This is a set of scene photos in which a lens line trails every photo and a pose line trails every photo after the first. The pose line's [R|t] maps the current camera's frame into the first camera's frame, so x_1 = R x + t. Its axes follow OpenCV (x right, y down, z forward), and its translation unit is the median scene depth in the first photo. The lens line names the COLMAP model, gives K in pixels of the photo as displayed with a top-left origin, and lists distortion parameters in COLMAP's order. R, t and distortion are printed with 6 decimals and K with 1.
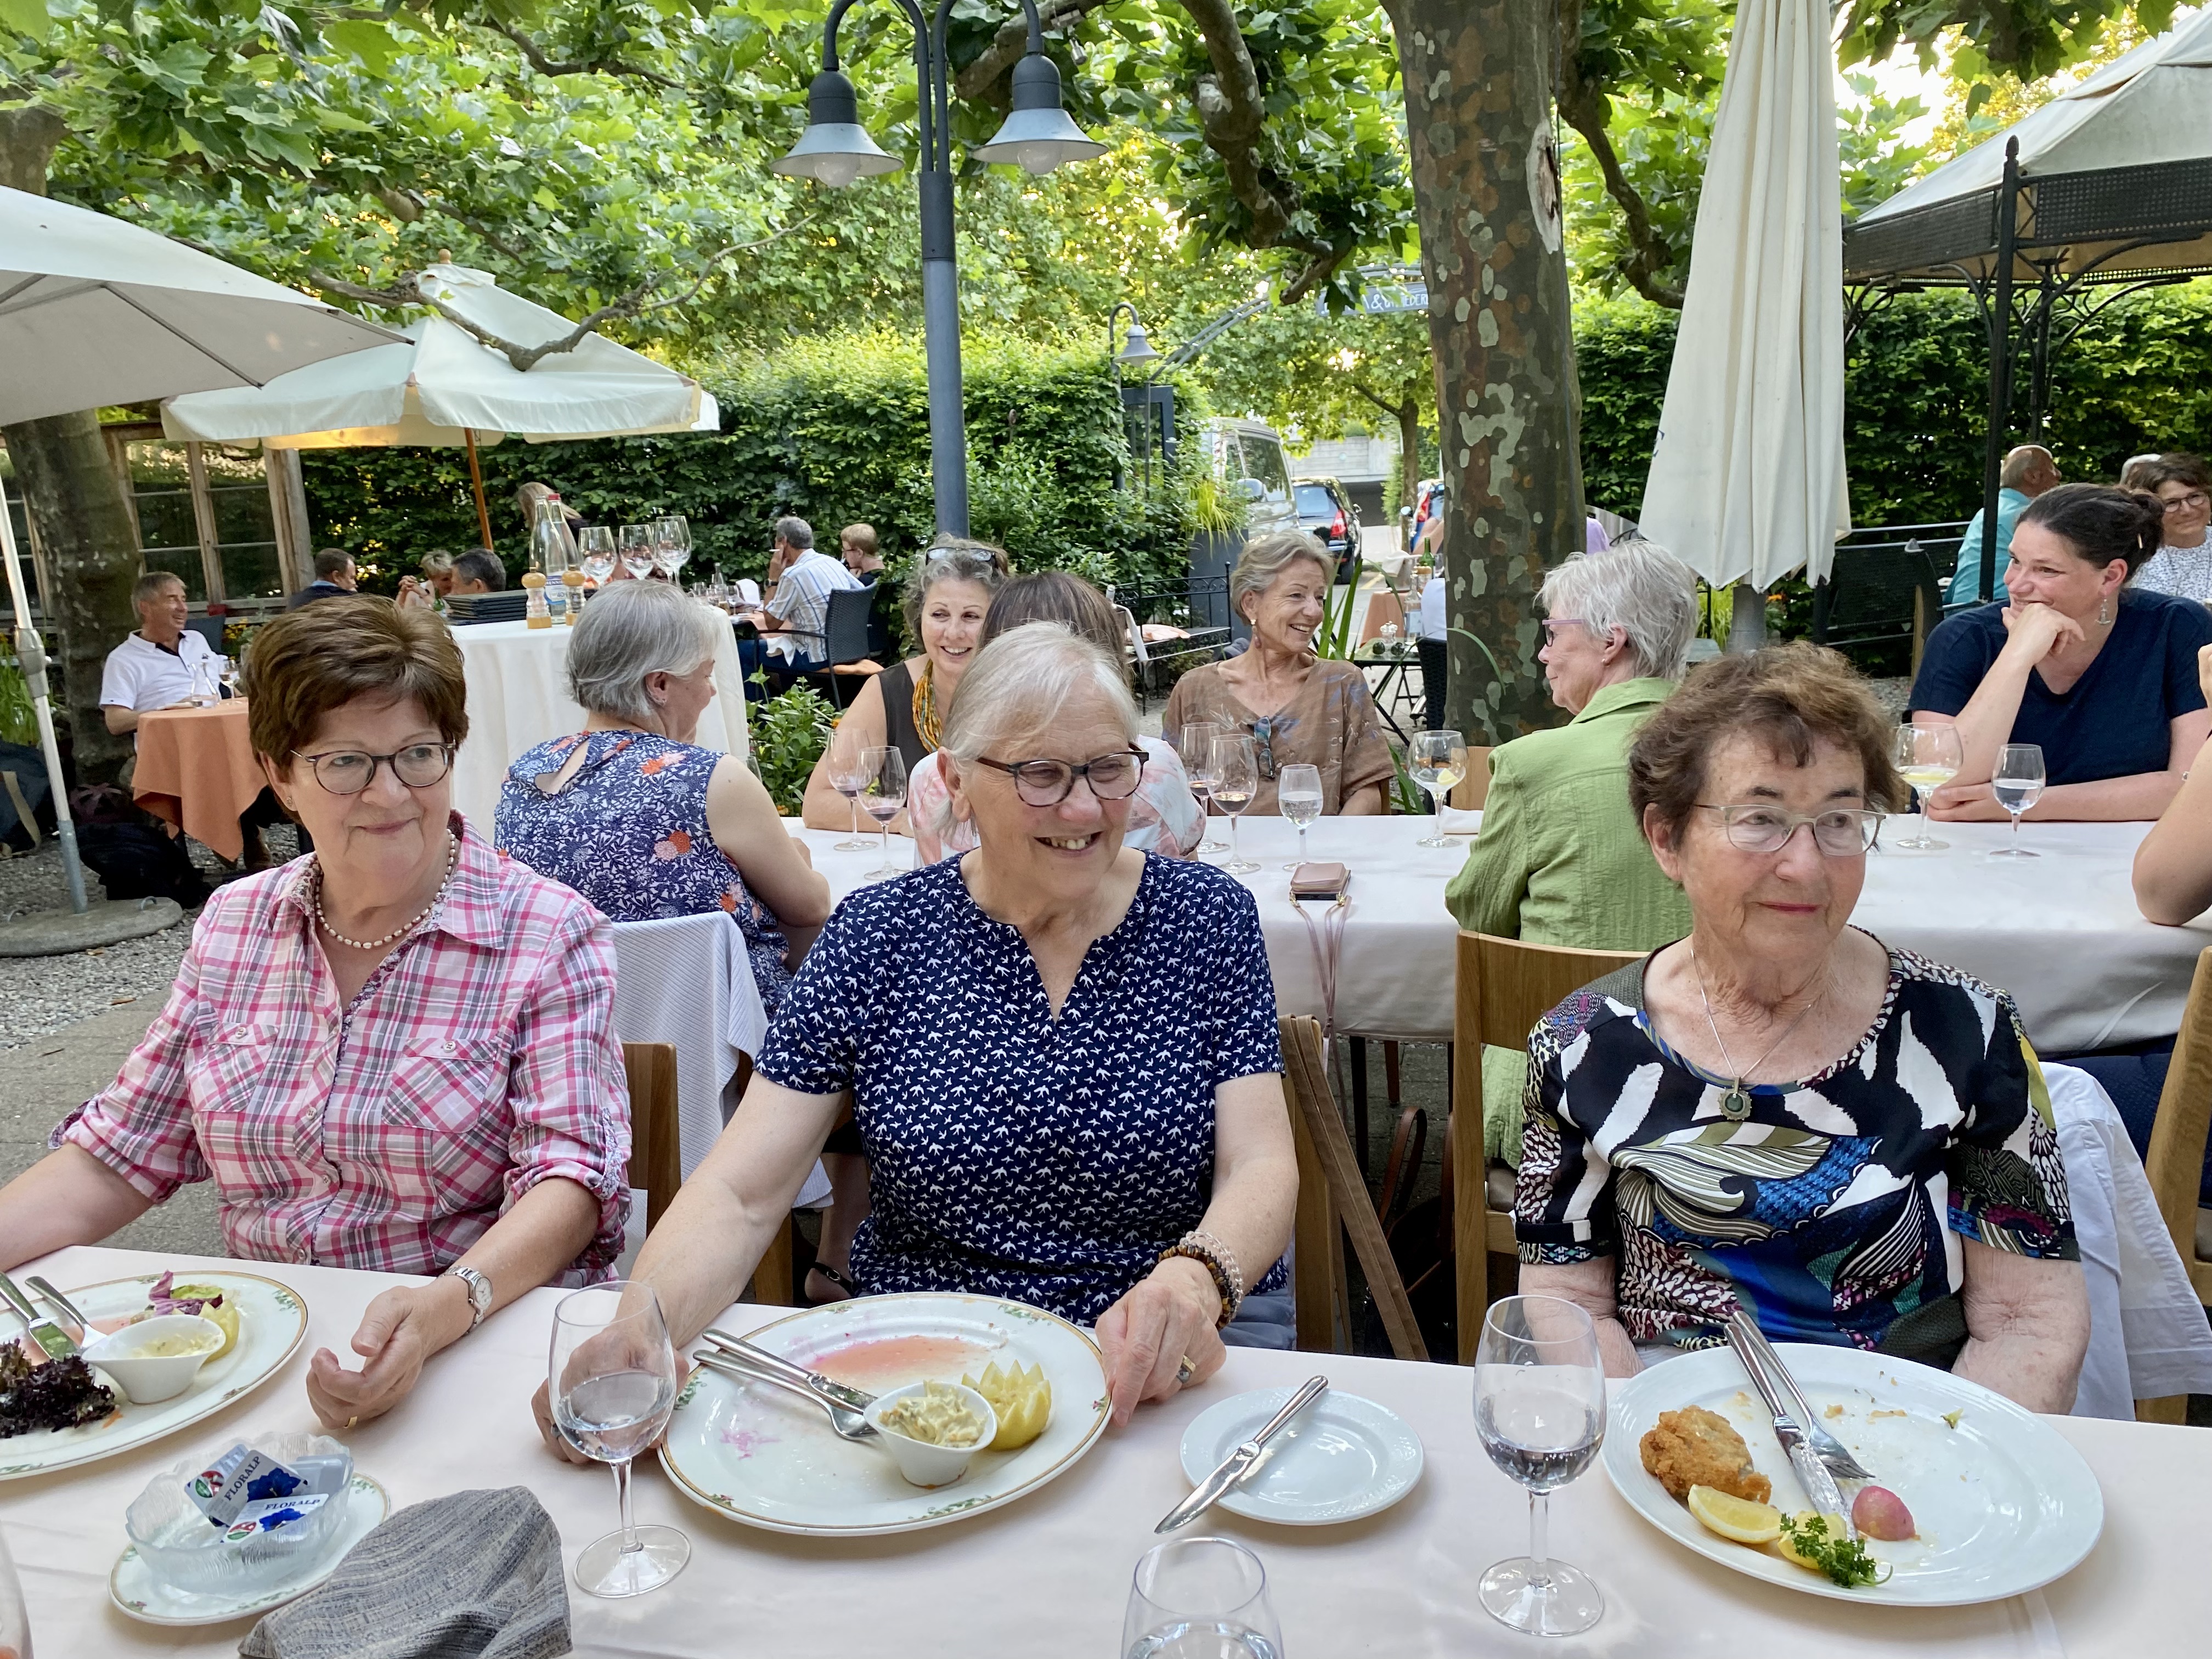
lens RADIAL K [[1704.3, 0, 1106.0], [0, 1704.3, 829.5], [0, 0, 1]] dist [-0.004309, 0.015216]
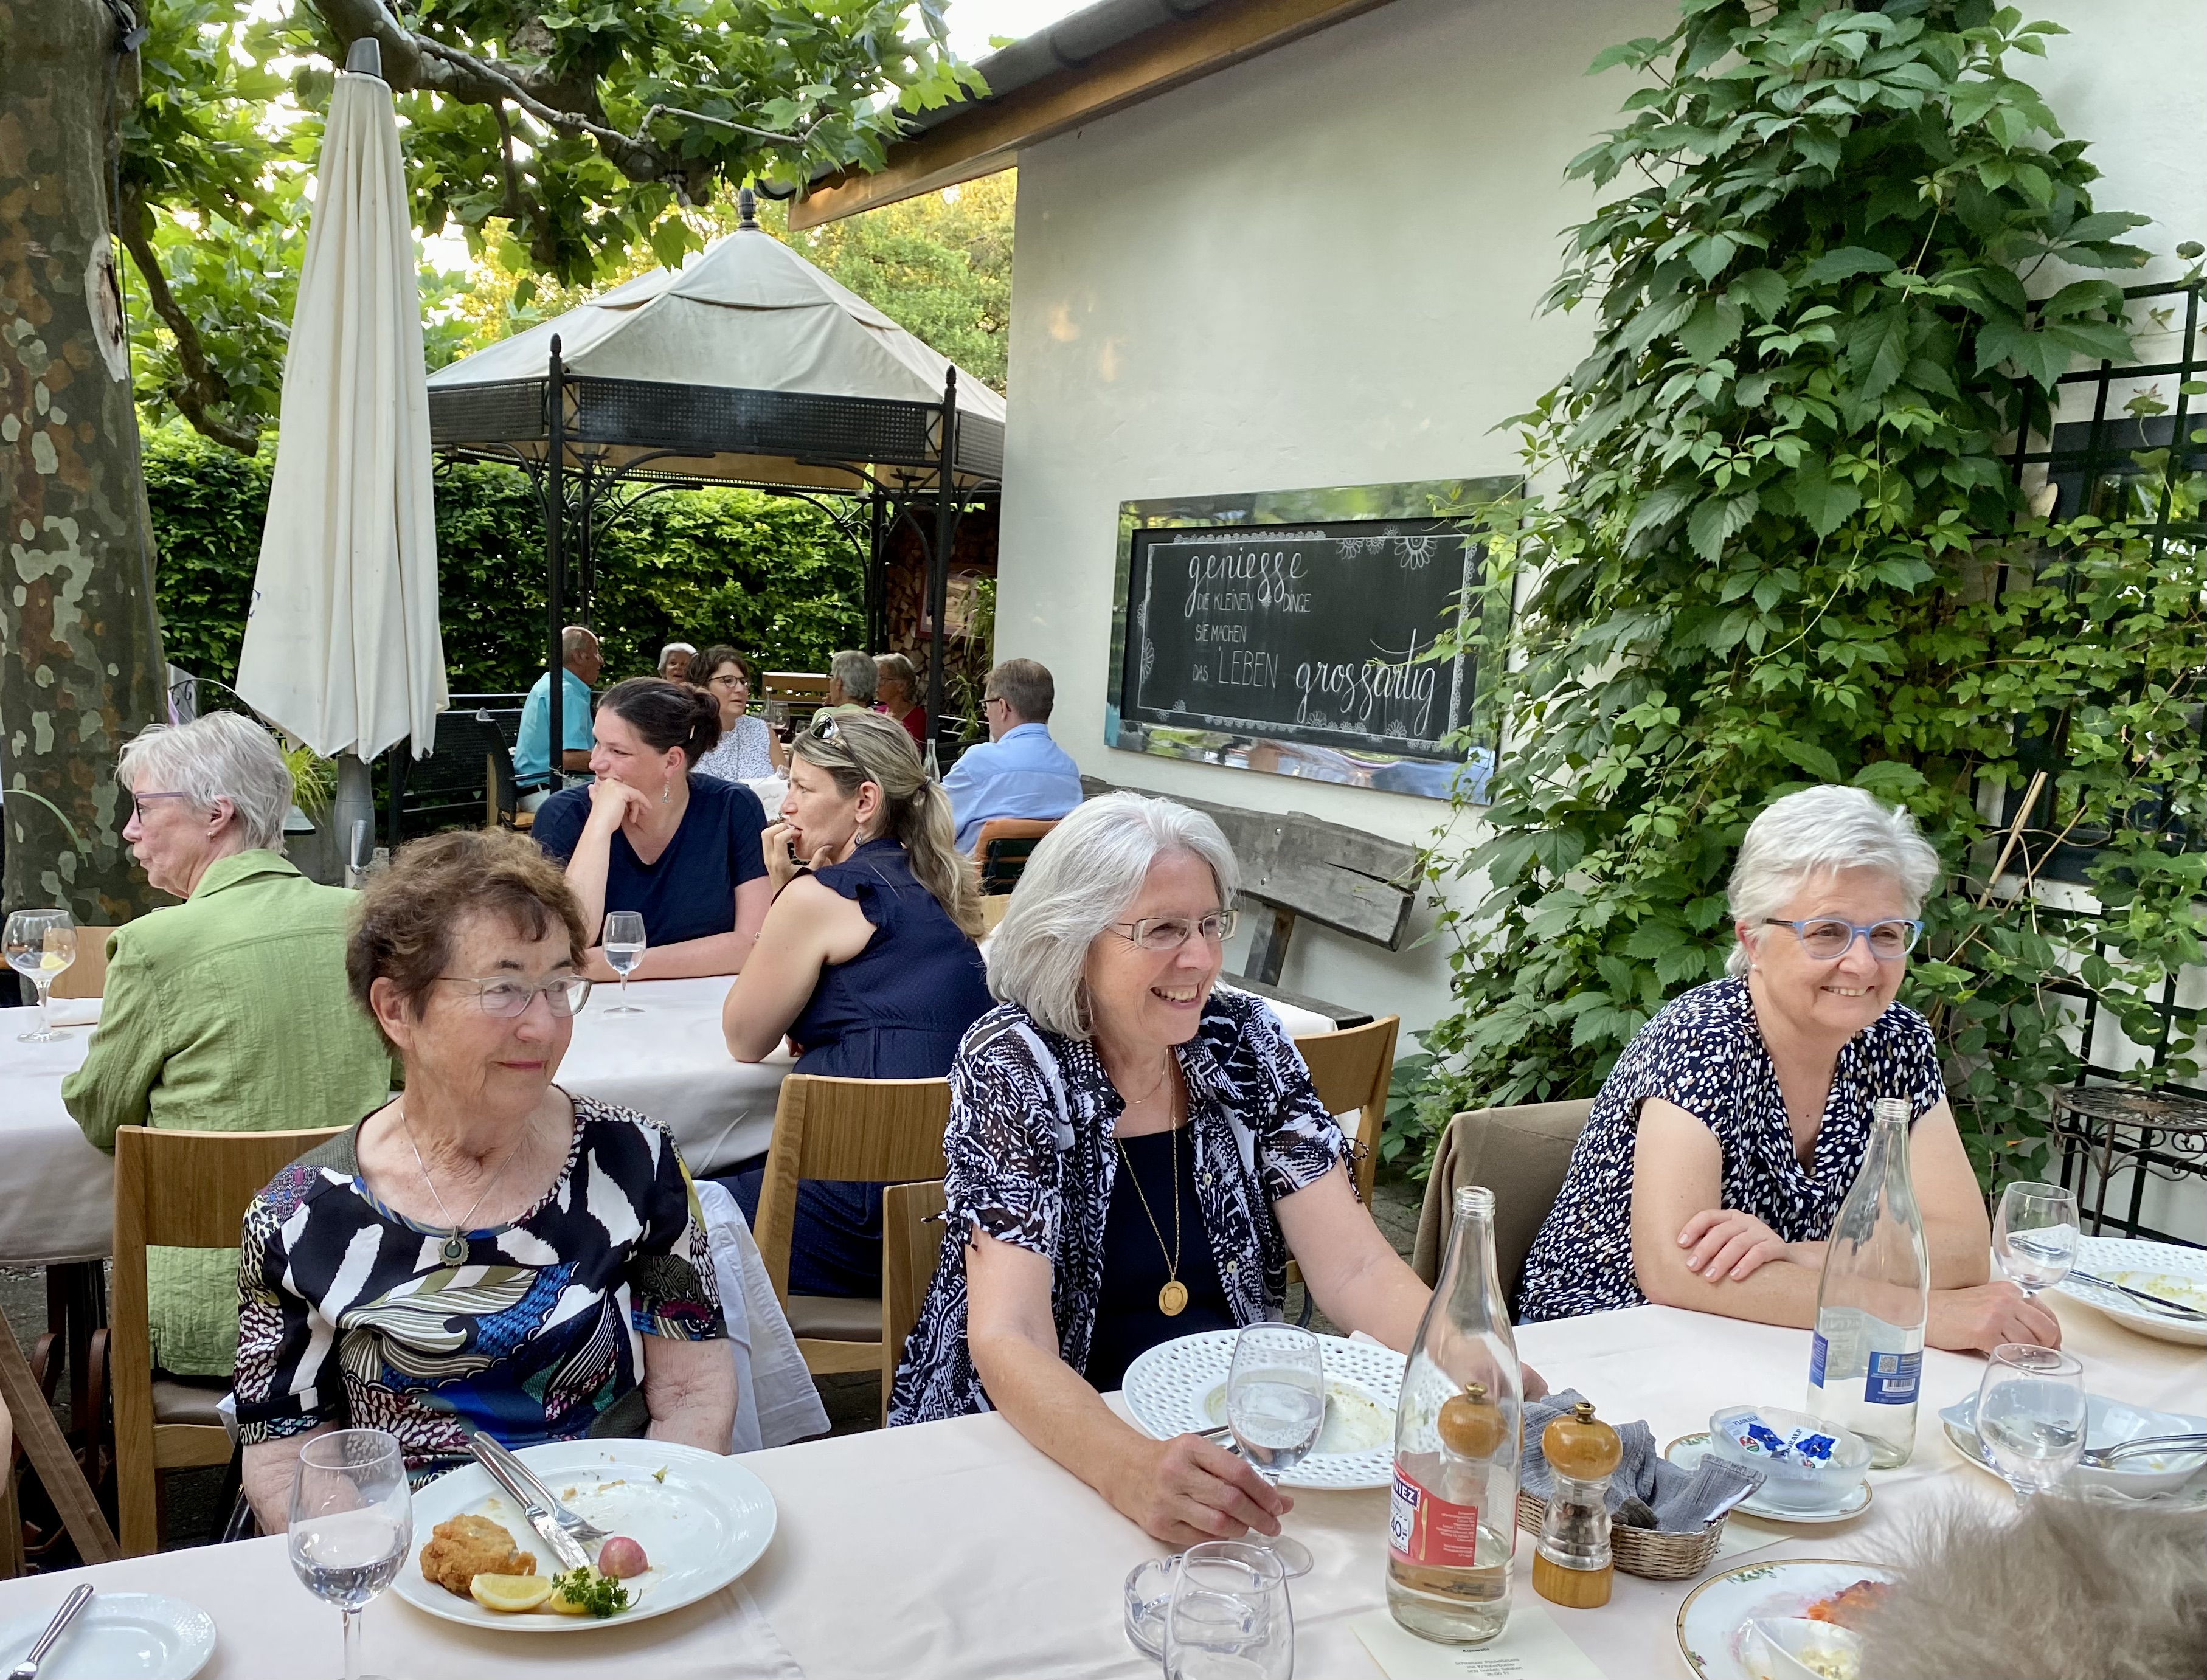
lens RADIAL K [[2124.2, 0, 1103.5], [0, 2124.2, 840.0], [0, 0, 1]] dist [0.004824, -0.007961]
pose [[0.710257, 0.002158, 0.703939, -0.279432], [0.053497, 0.996938, -0.057034, -0.001538], [-0.701906, 0.078167, 0.707967, -0.265042]]
